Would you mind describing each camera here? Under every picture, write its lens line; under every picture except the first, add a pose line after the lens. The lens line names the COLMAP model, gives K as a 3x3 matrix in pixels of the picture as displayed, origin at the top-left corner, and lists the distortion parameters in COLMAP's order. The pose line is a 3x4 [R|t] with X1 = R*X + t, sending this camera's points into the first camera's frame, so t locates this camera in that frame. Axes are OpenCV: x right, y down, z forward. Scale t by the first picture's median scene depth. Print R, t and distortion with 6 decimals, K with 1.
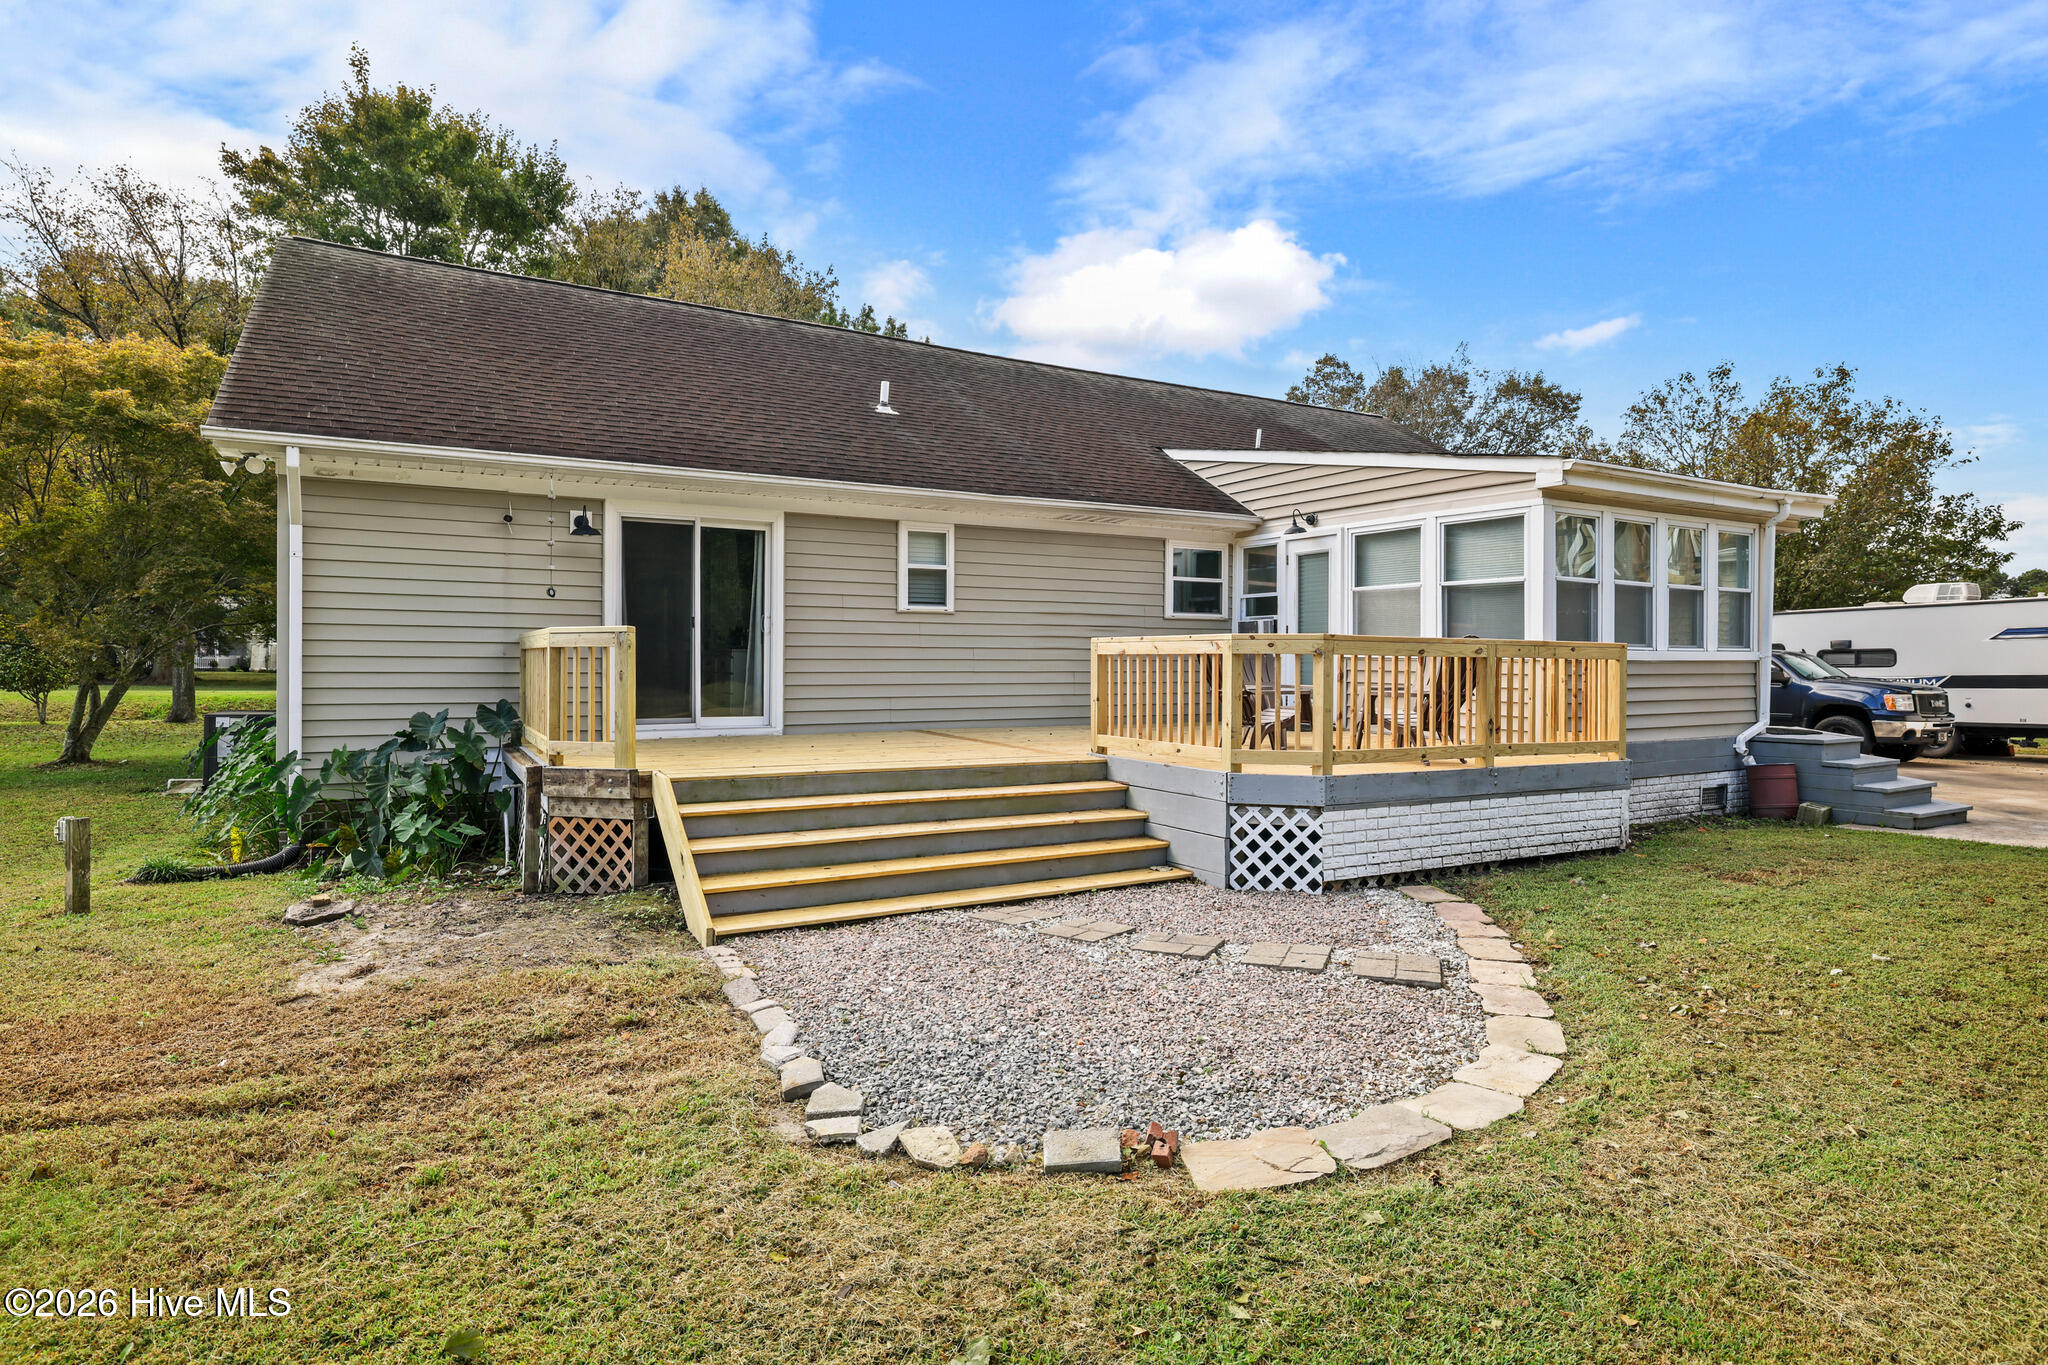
lens RADIAL K [[1078.5, 0, 1020.2], [0, 1078.5, 667.3], [0, 0, 1]] dist [-0.005052, 0.011427]
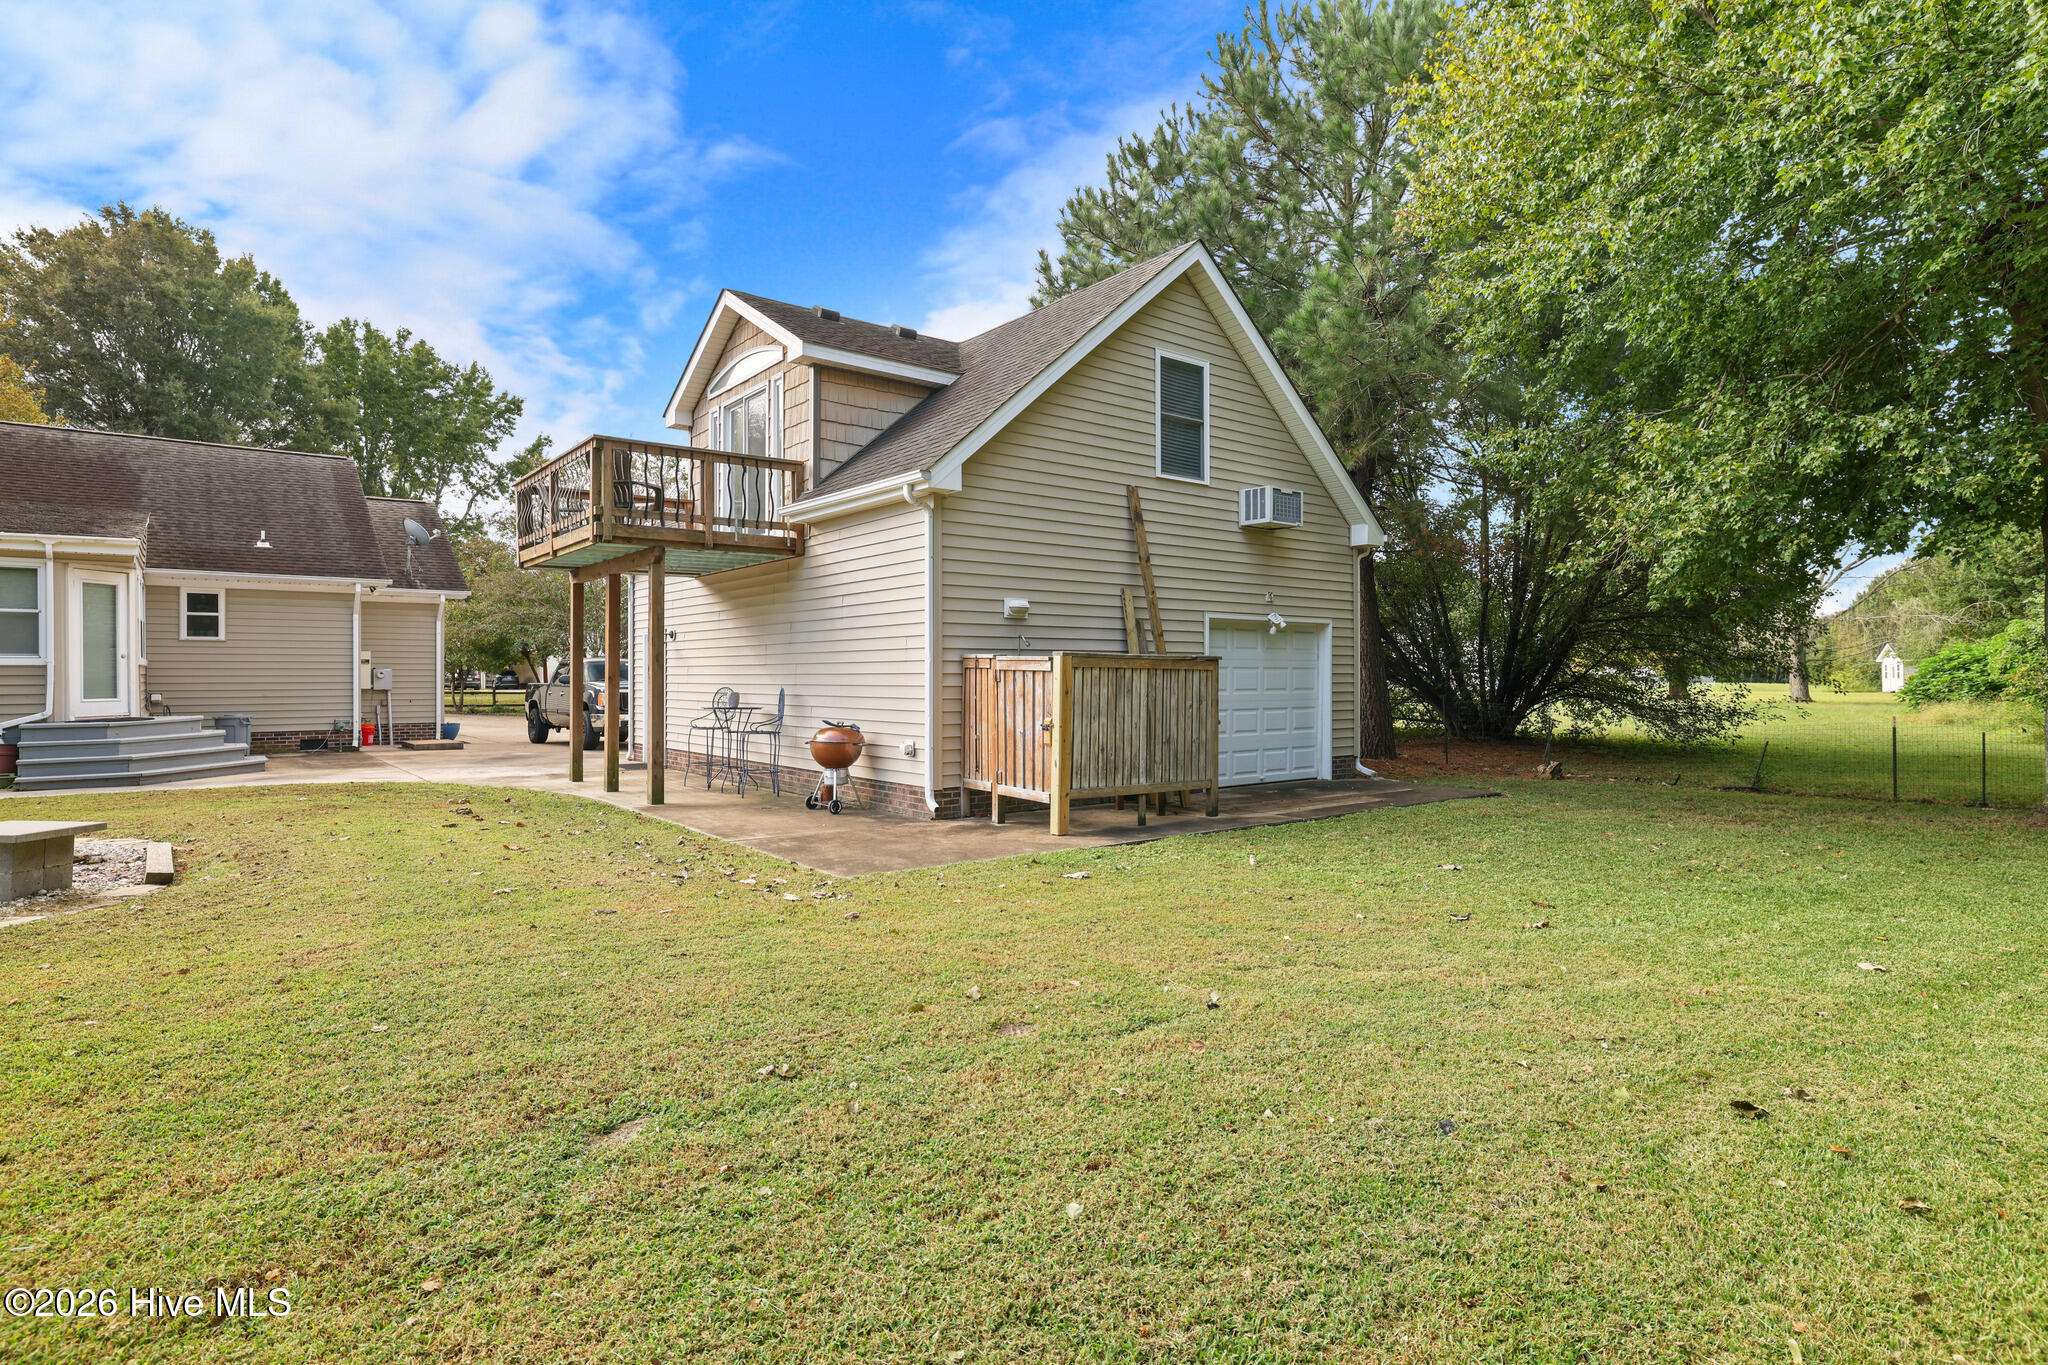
lens RADIAL K [[1078.5, 0, 1022.9], [0, 1078.5, 678.2], [0, 0, 1]] dist [-0.005052, 0.011427]
pose [[0.990882, -0.005194, 0.134629, 1.798029], [0.006059, 0.999964, -0.006014, 0.026013], [-0.134593, 0.006775, 0.990878, -0.472904]]
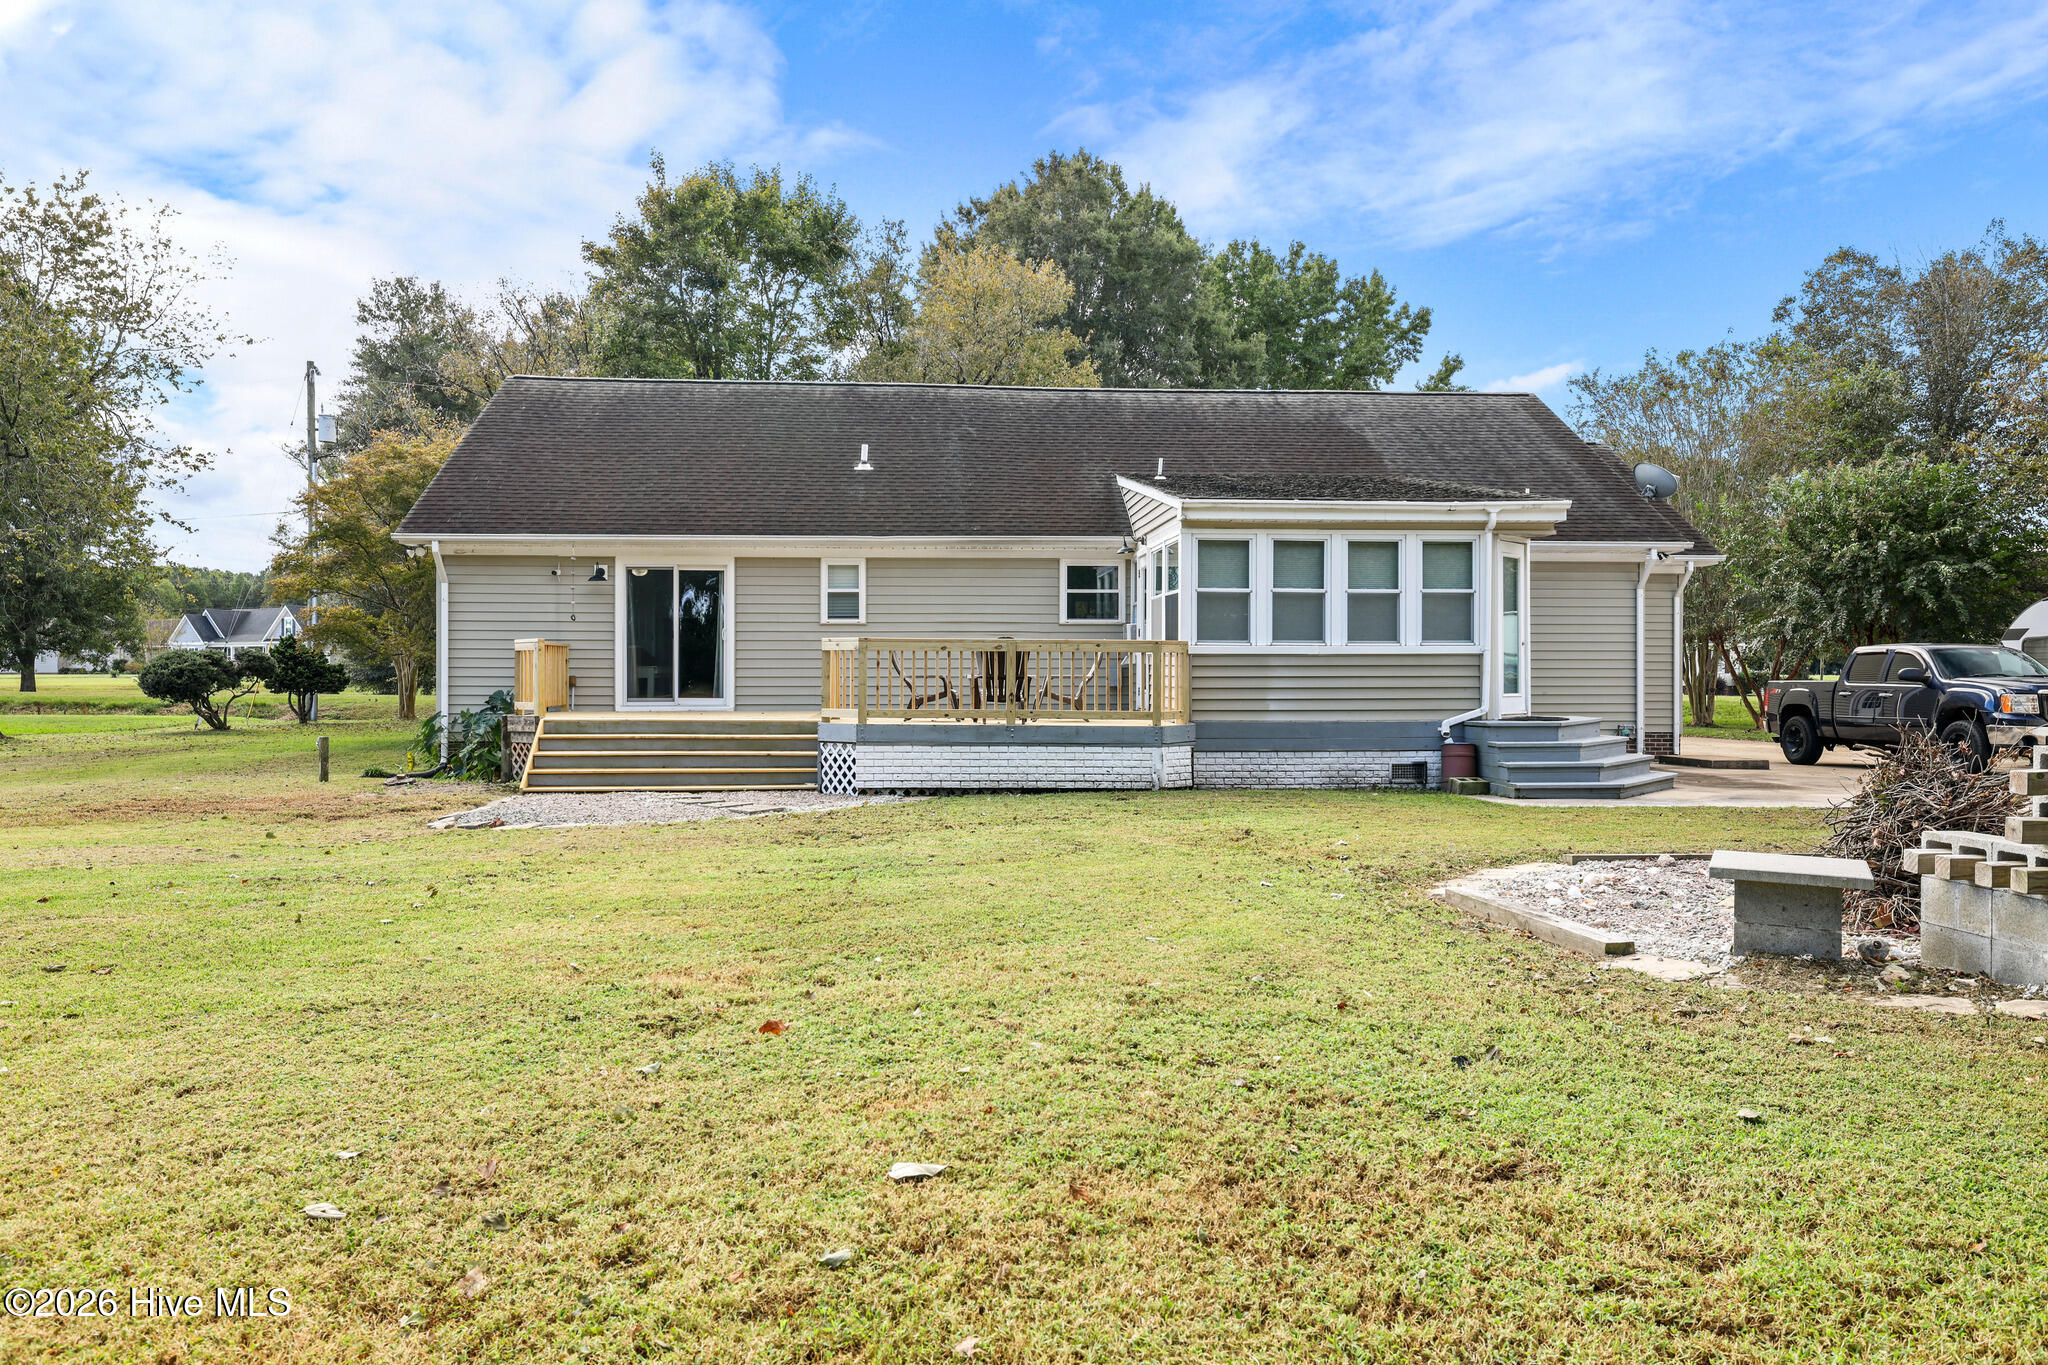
lens RADIAL K [[1475.3, 0, 1040.0], [0, 1475.3, 689.5], [0, 0, 1]] dist [0.018994, -0.000180]
pose [[0.901186, -0.000240, -0.433433, 1.006896], [0.000701, 0.999999, 0.000904, 0.031370], [0.433432, -0.001119, 0.901185, -0.604147]]
